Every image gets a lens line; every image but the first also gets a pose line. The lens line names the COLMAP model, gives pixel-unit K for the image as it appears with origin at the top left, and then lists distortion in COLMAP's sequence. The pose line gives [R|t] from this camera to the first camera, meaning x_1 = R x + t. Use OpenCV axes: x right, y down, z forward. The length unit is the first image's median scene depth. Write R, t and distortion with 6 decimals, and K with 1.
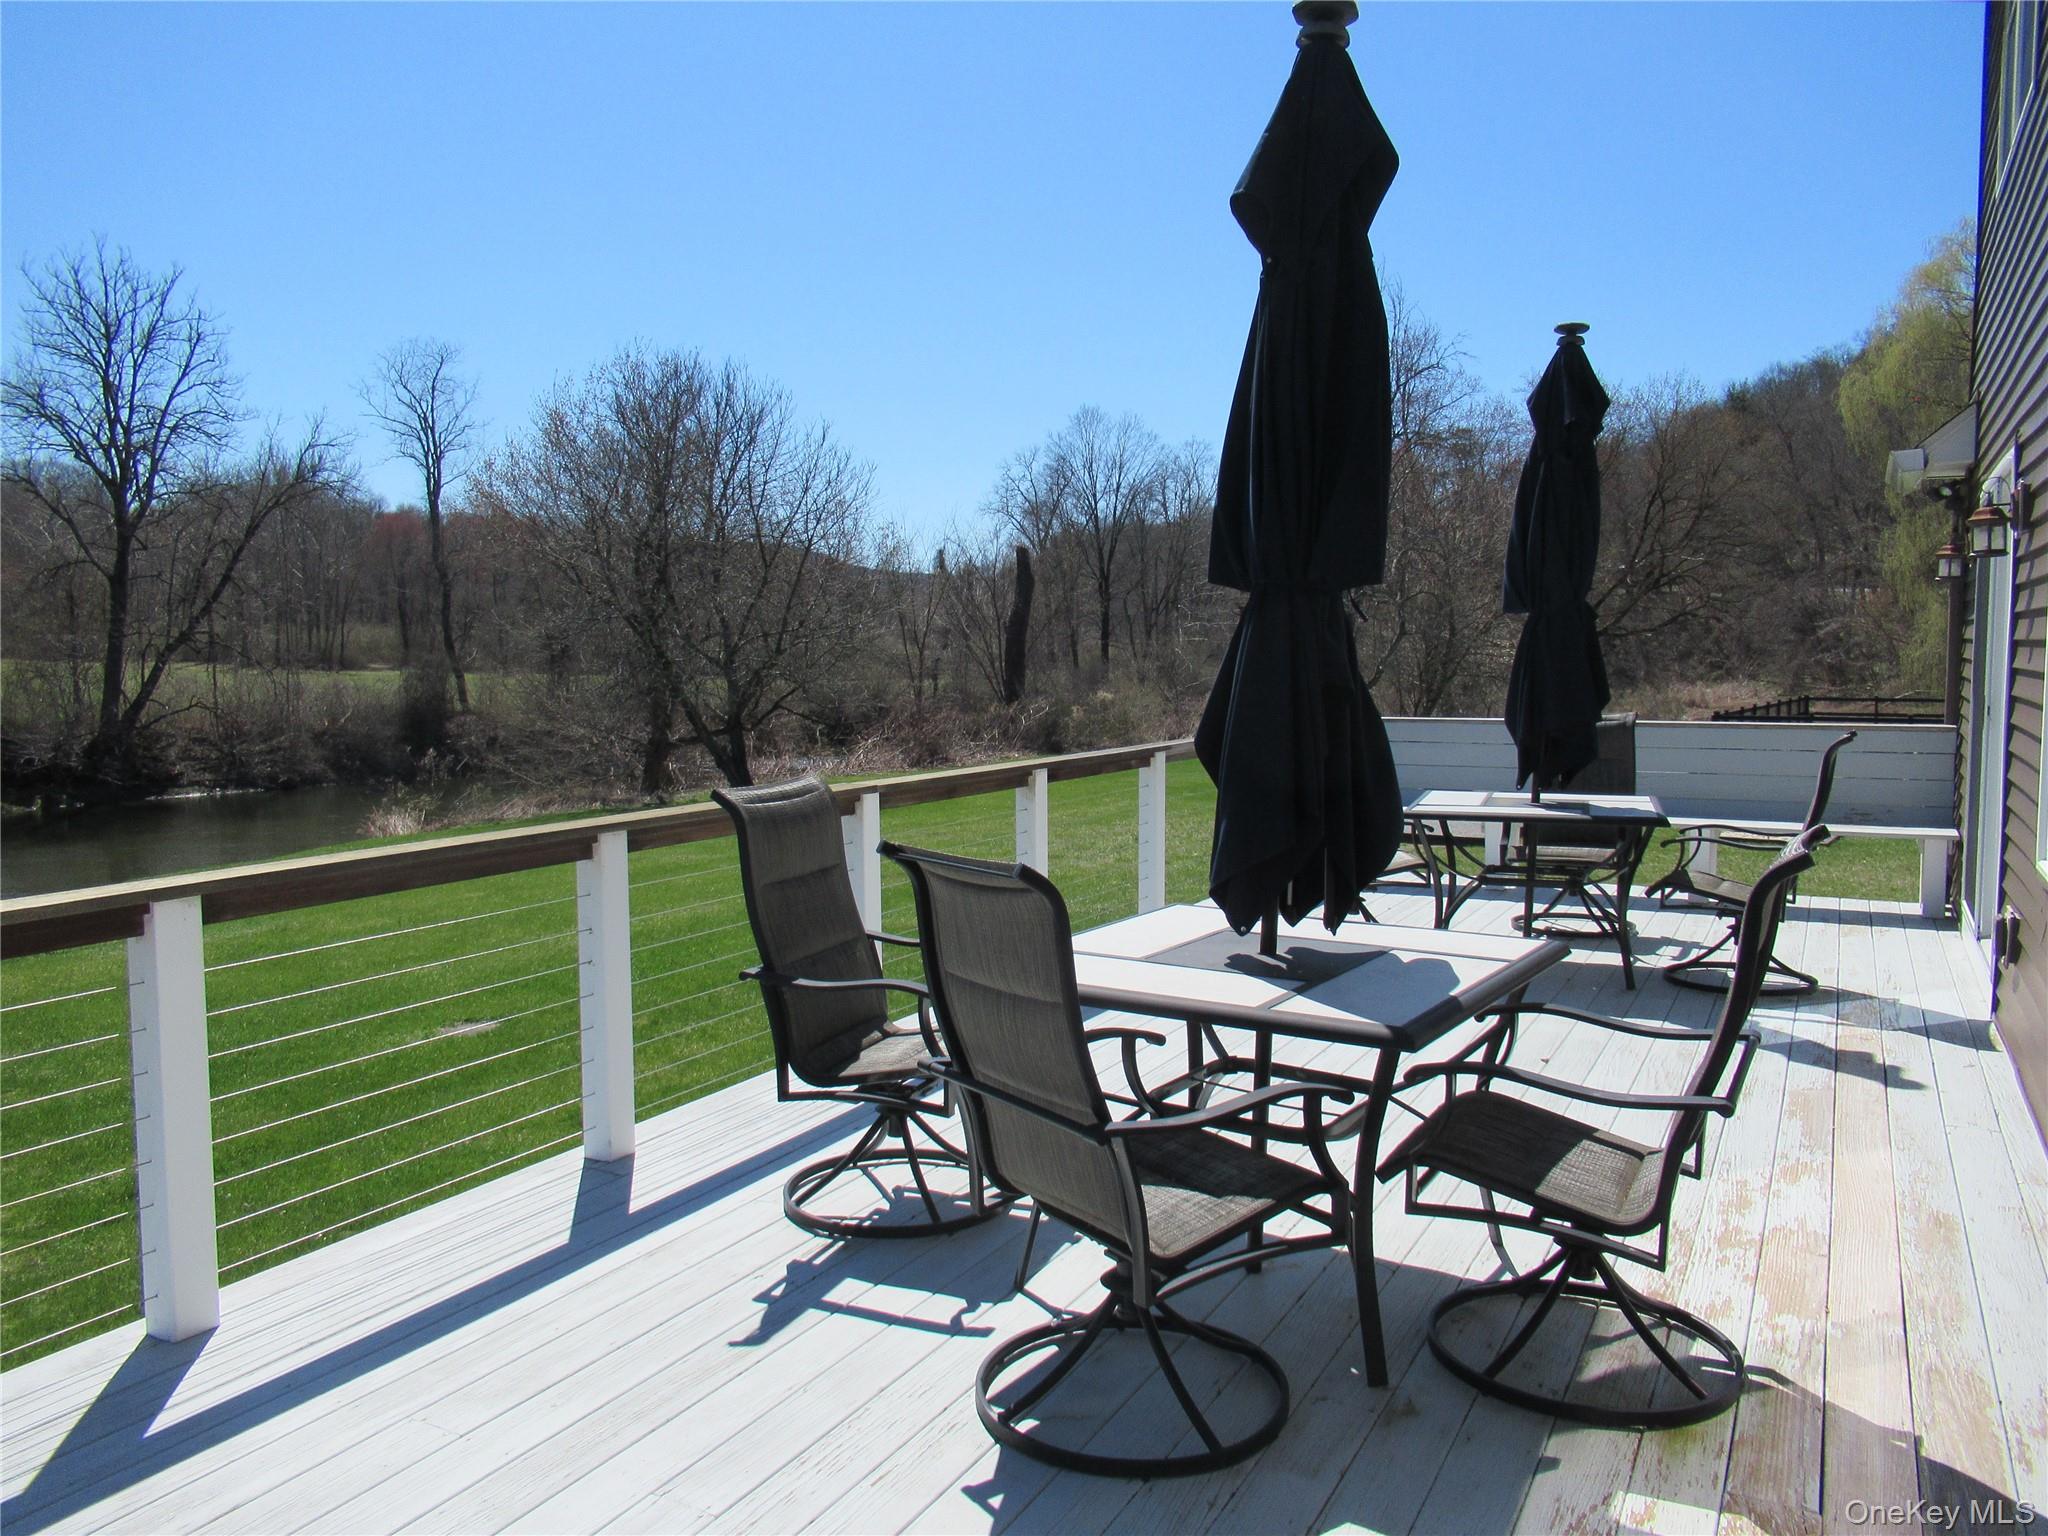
lens RADIAL K [[1527.1, 0, 1024.0], [0, 1527.1, 768.0], [0, 0, 1]] dist [0.006163, 0.001719]
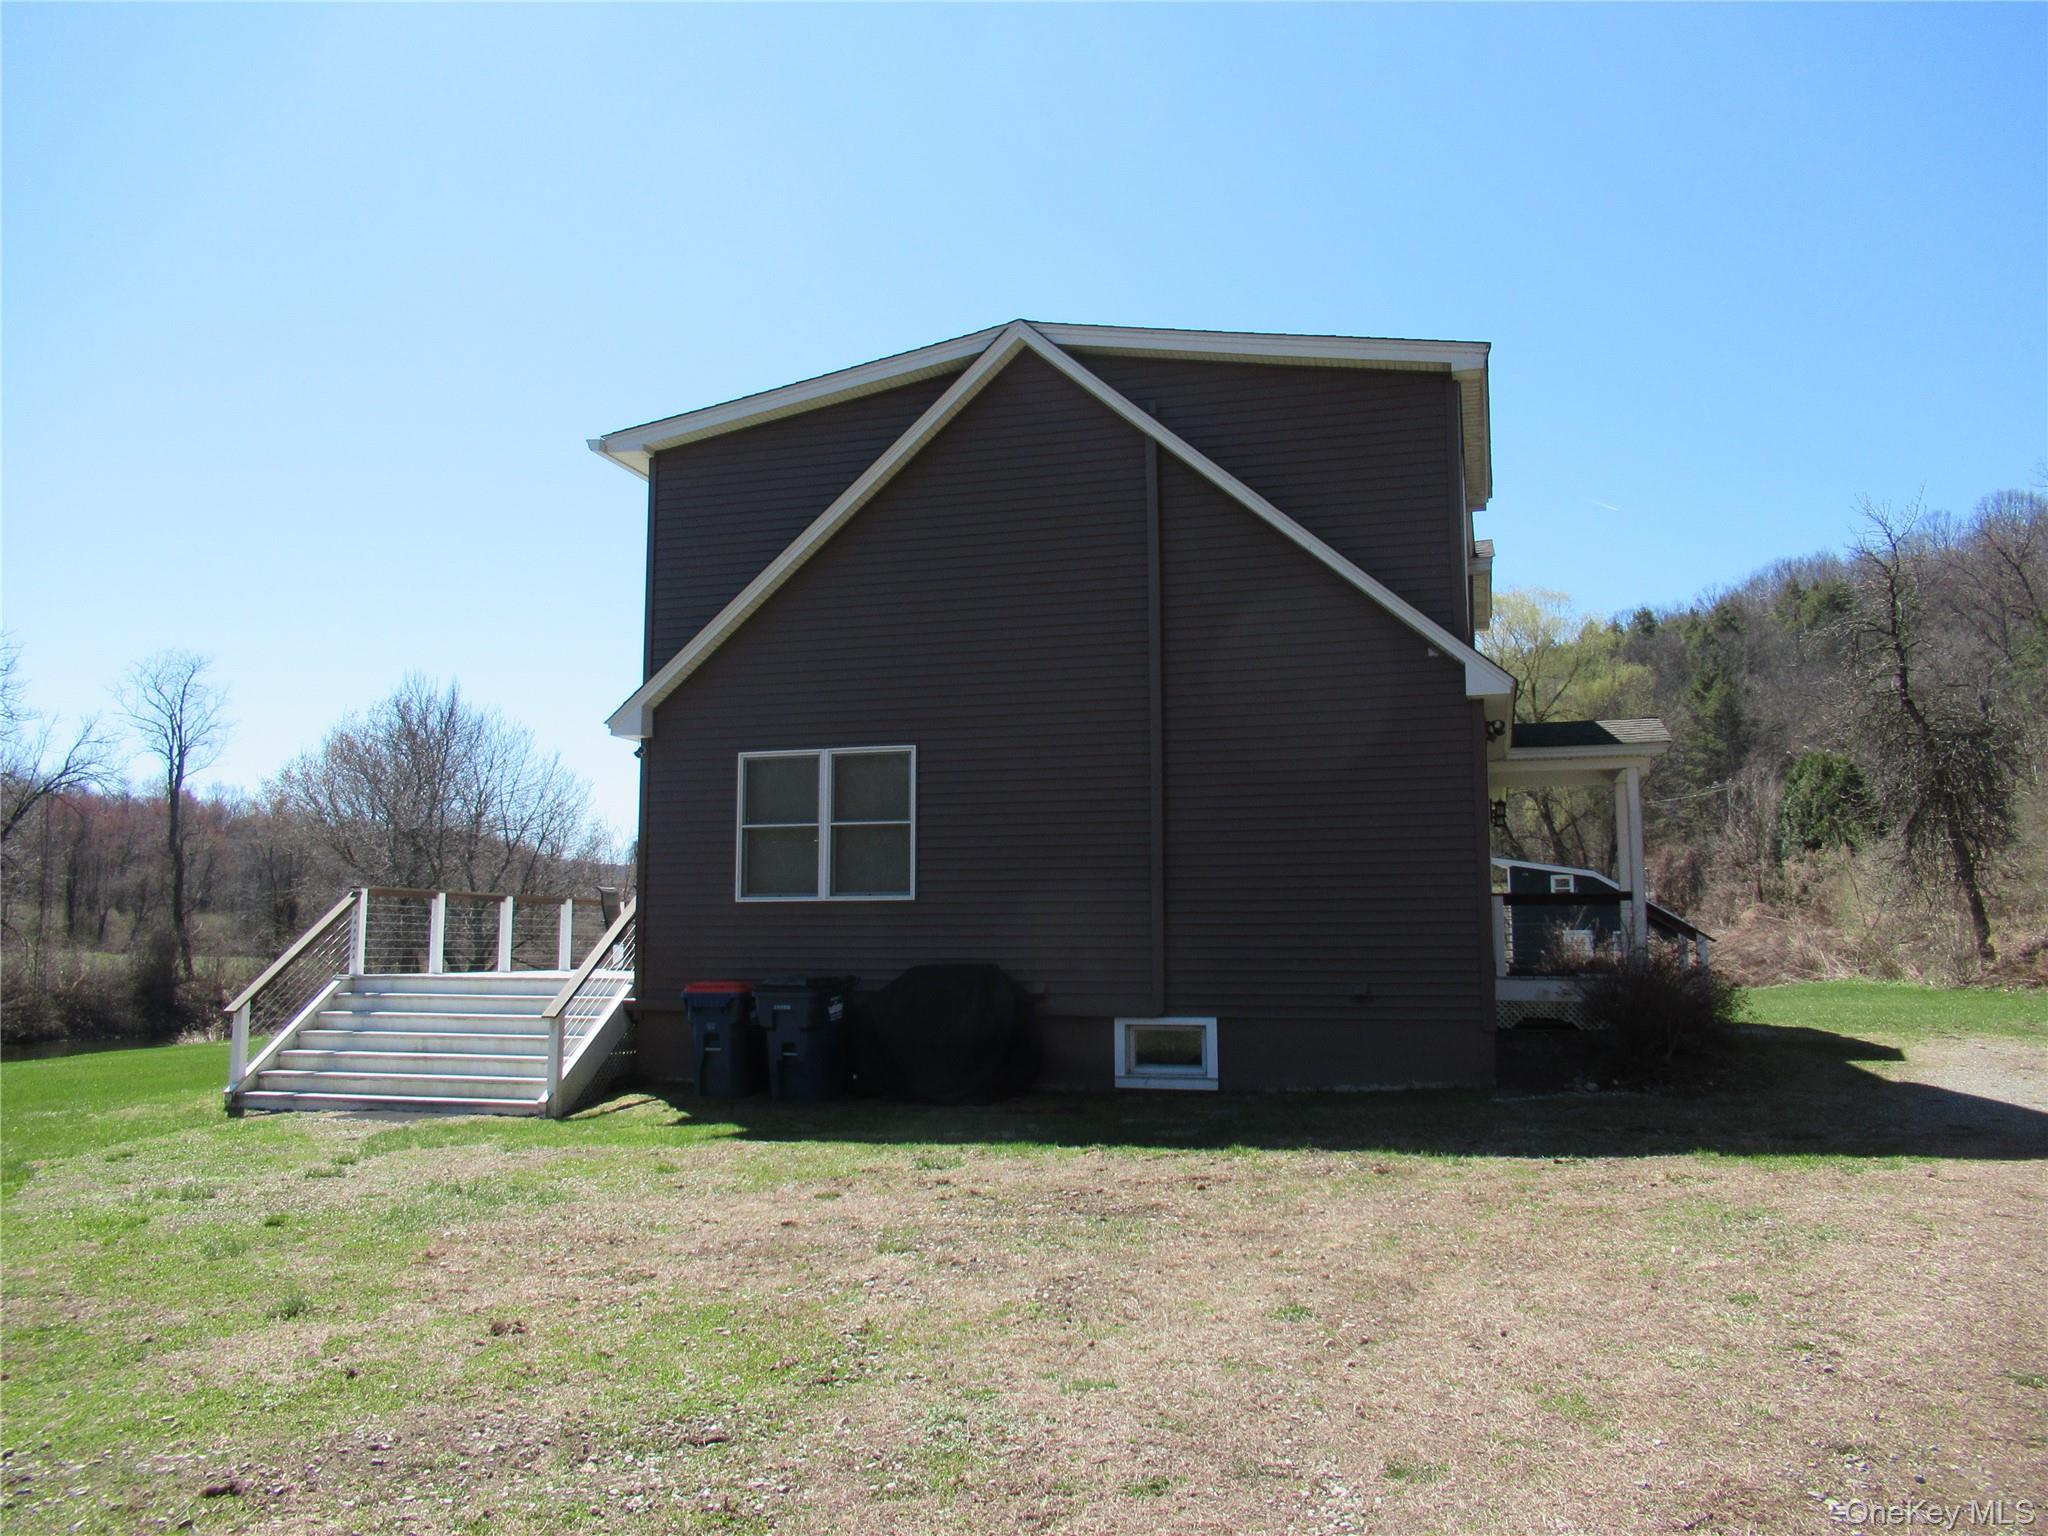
lens RADIAL K [[1527.1, 0, 1024.0], [0, 1527.1, 768.0], [0, 0, 1]] dist [0.006163, 0.001719]
pose [[0.981302, 0.027524, 0.190498, 0.012085], [0.009275, 0.981810, -0.189637, 0.030116], [-0.192252, 0.187858, 0.963197, -0.218016]]
